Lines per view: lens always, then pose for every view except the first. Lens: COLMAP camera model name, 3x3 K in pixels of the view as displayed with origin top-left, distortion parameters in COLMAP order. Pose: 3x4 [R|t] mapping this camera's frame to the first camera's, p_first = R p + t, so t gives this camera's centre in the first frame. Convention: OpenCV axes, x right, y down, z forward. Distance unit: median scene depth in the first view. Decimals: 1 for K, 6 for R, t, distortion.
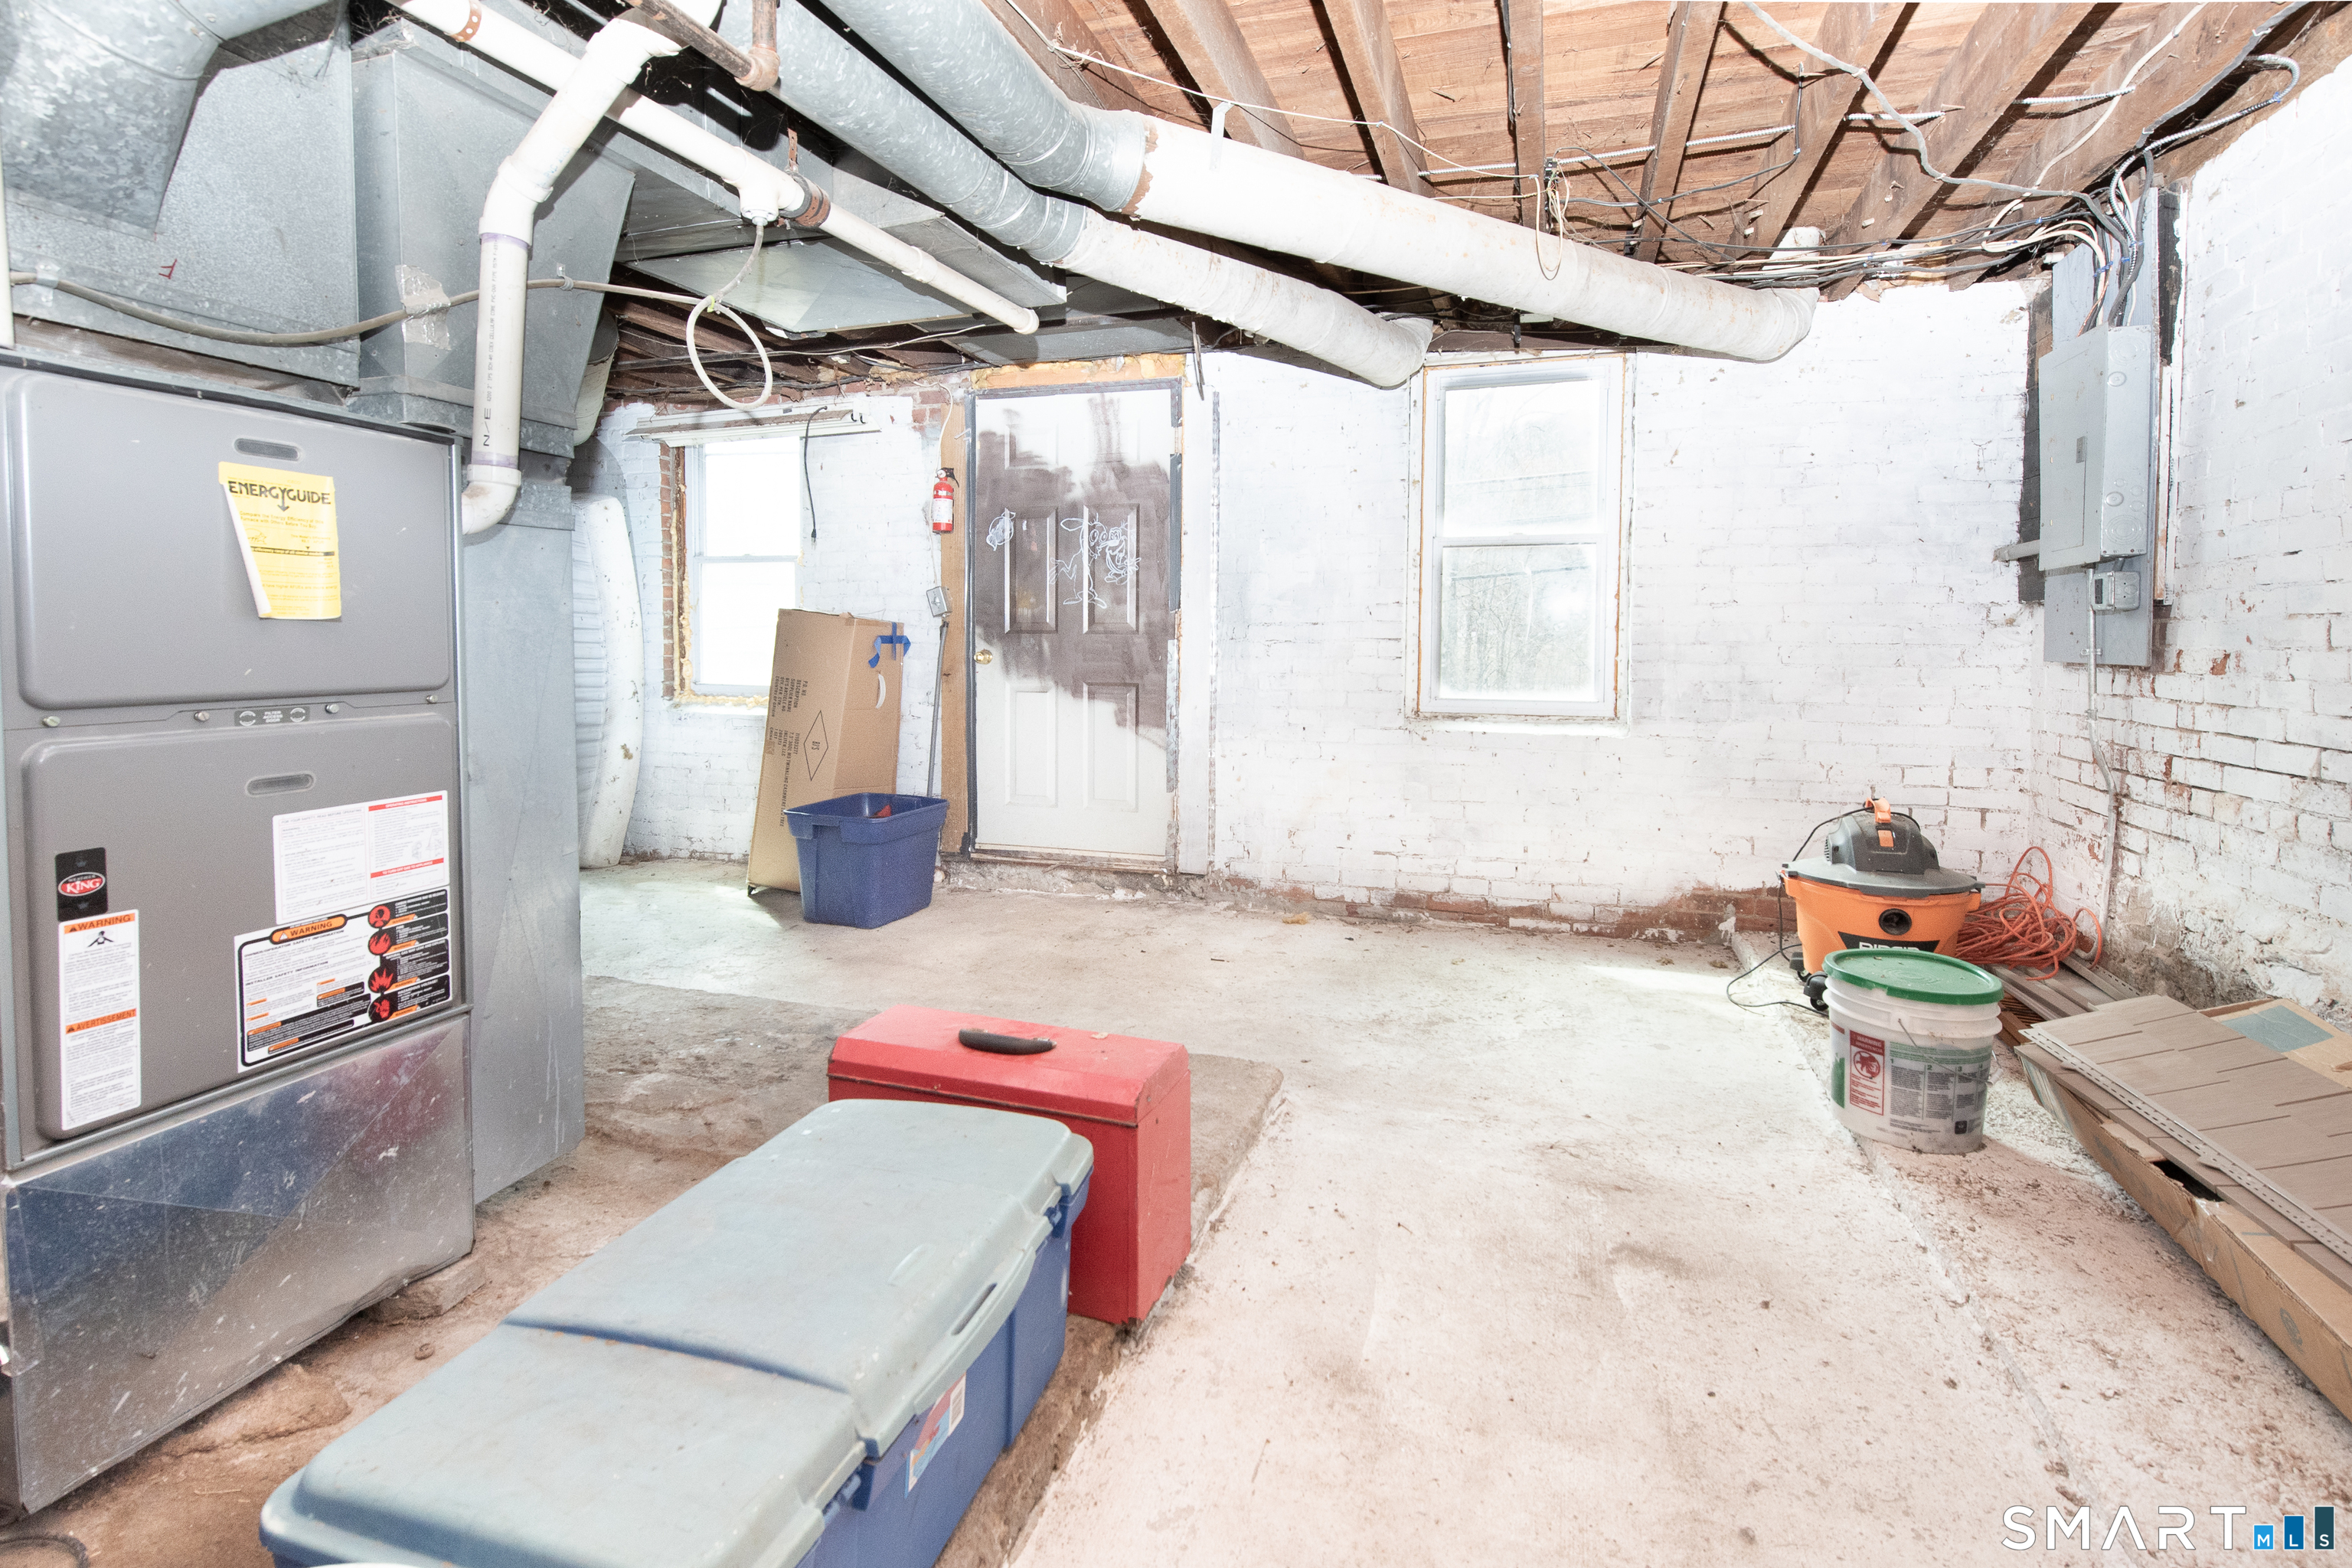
lens RADIAL K [[972.2, 0, 1147.3], [0, 972.2, 750.3], [0, 0, 1]] dist [0.000855, -0.006513]
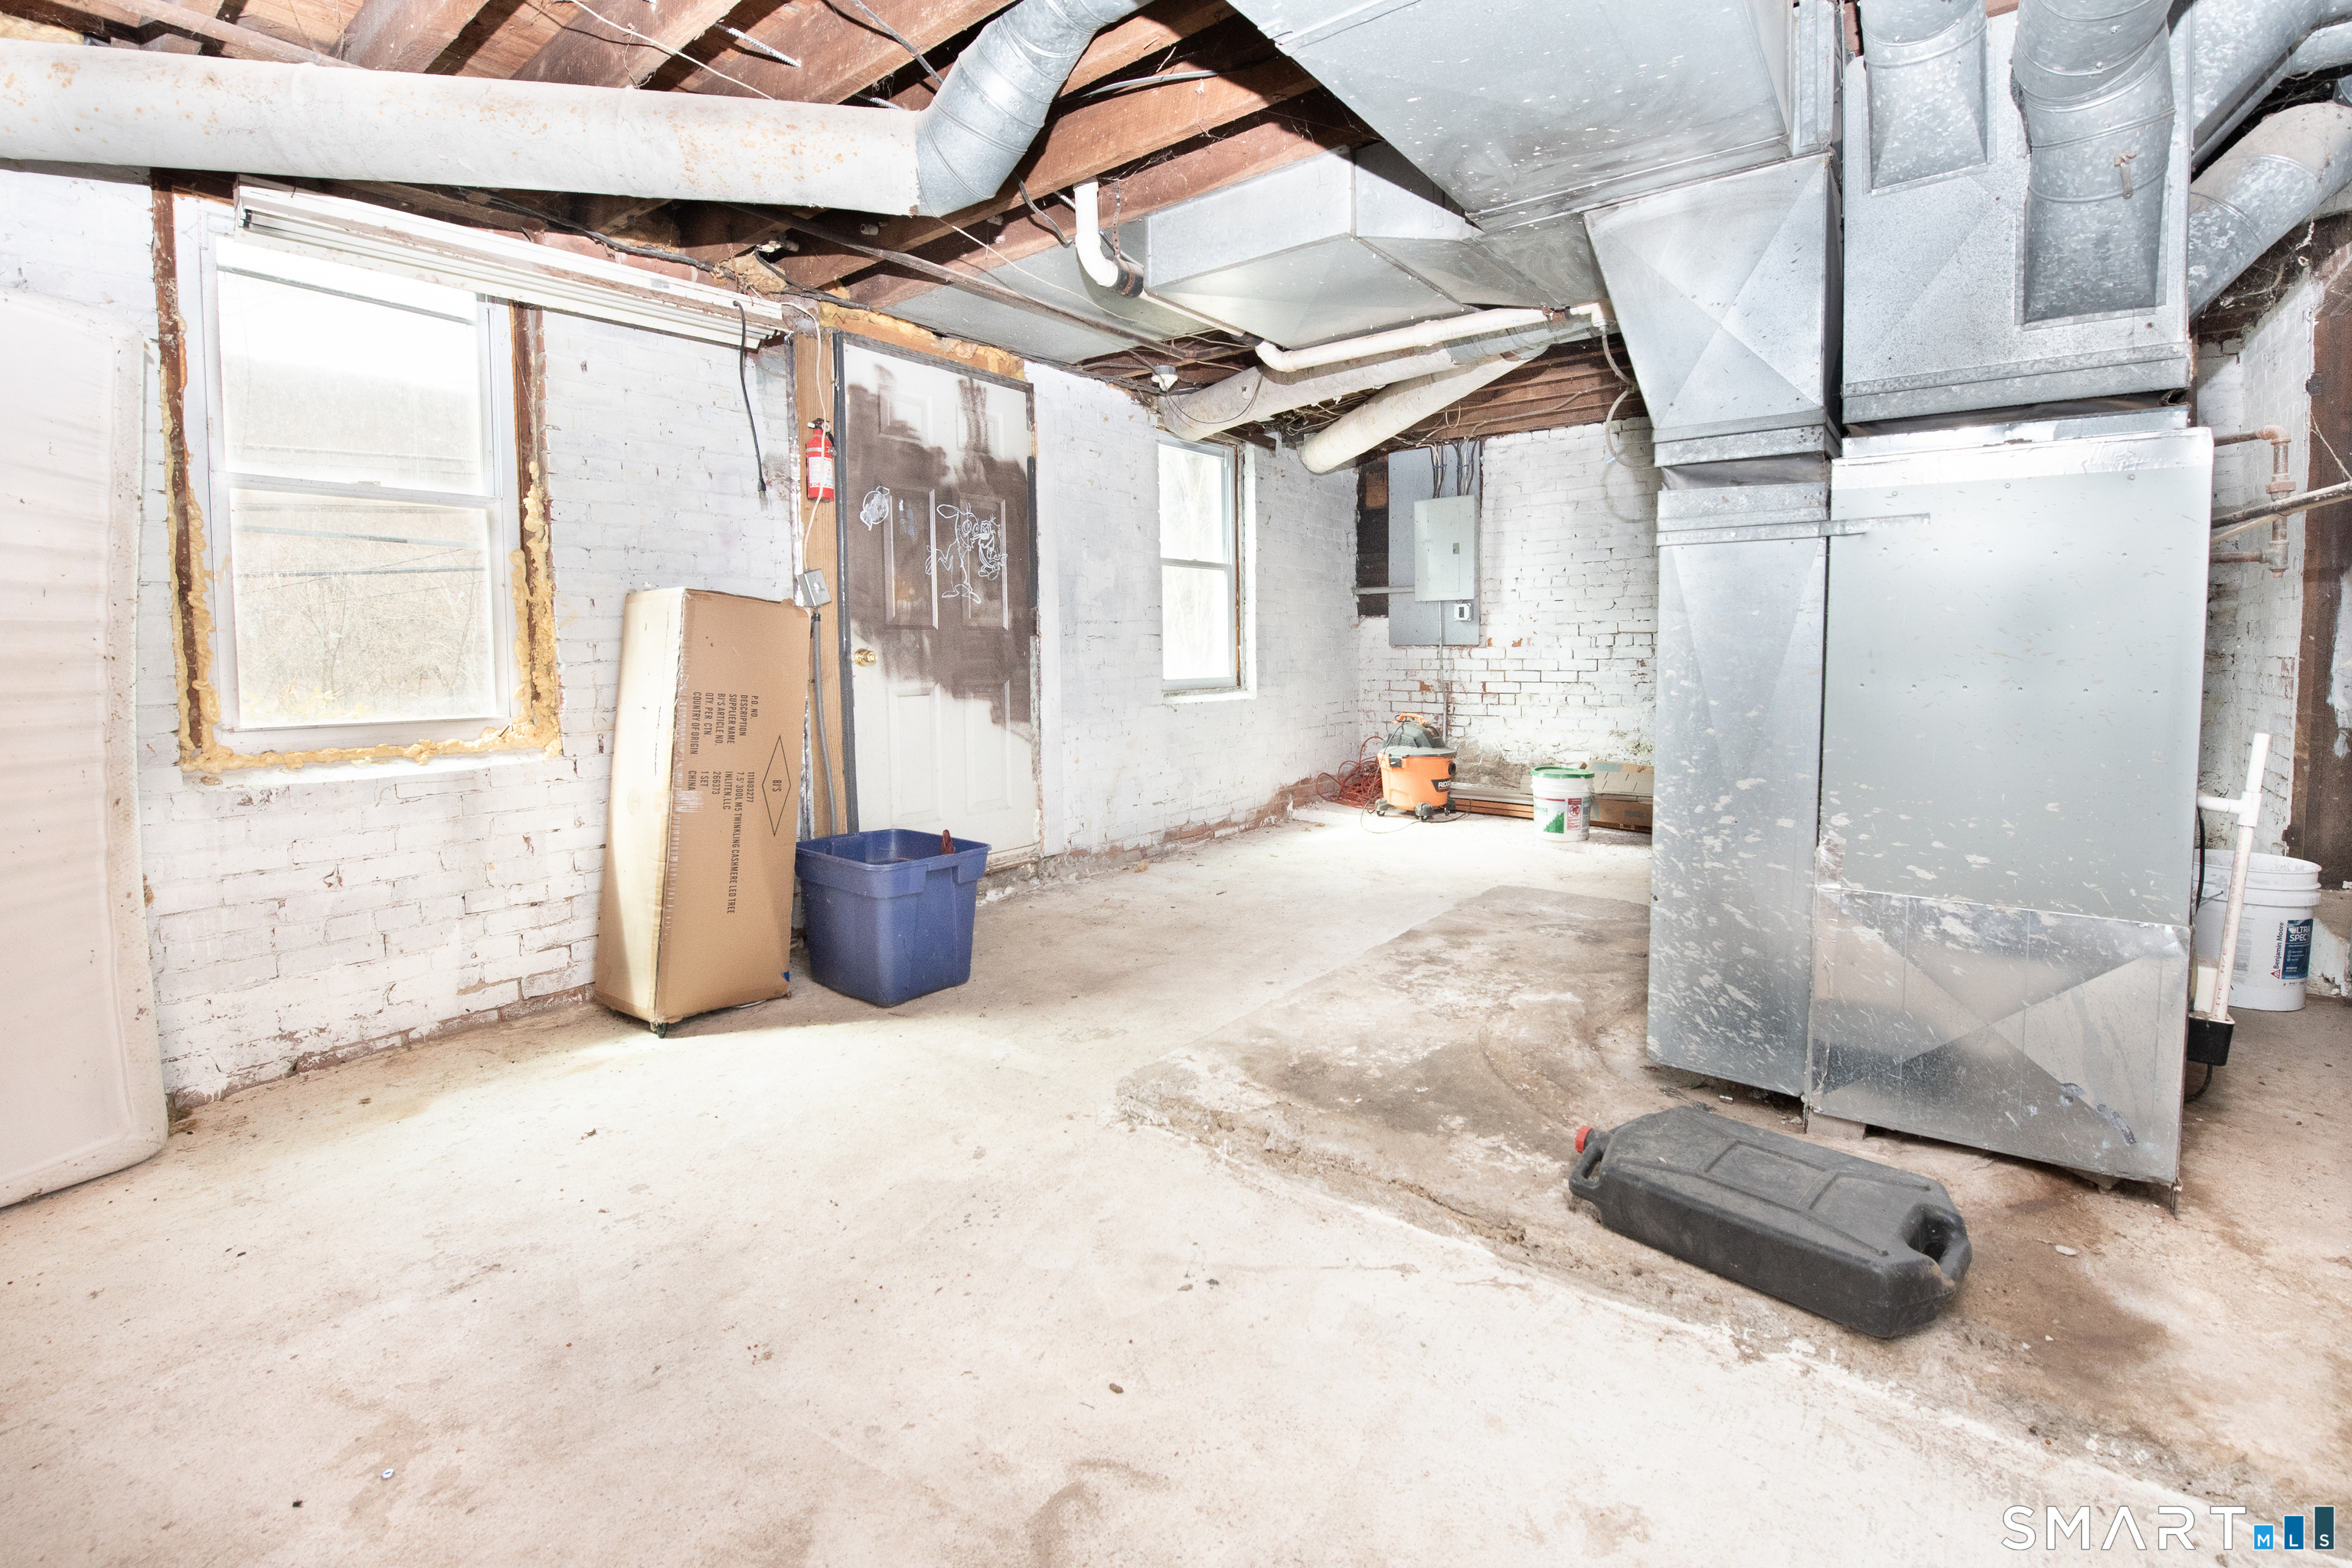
lens RADIAL K [[959.2, 0, 1185.3], [0, 959.2, 772.8], [0, 0, 1]] dist [-0.016566, -0.000885]
pose [[0.394021, -0.132109, 0.909558, -0.852703], [0.107832, 0.989426, 0.096997, -0.049847], [-0.912754, 0.059860, 0.404100, 0.440774]]
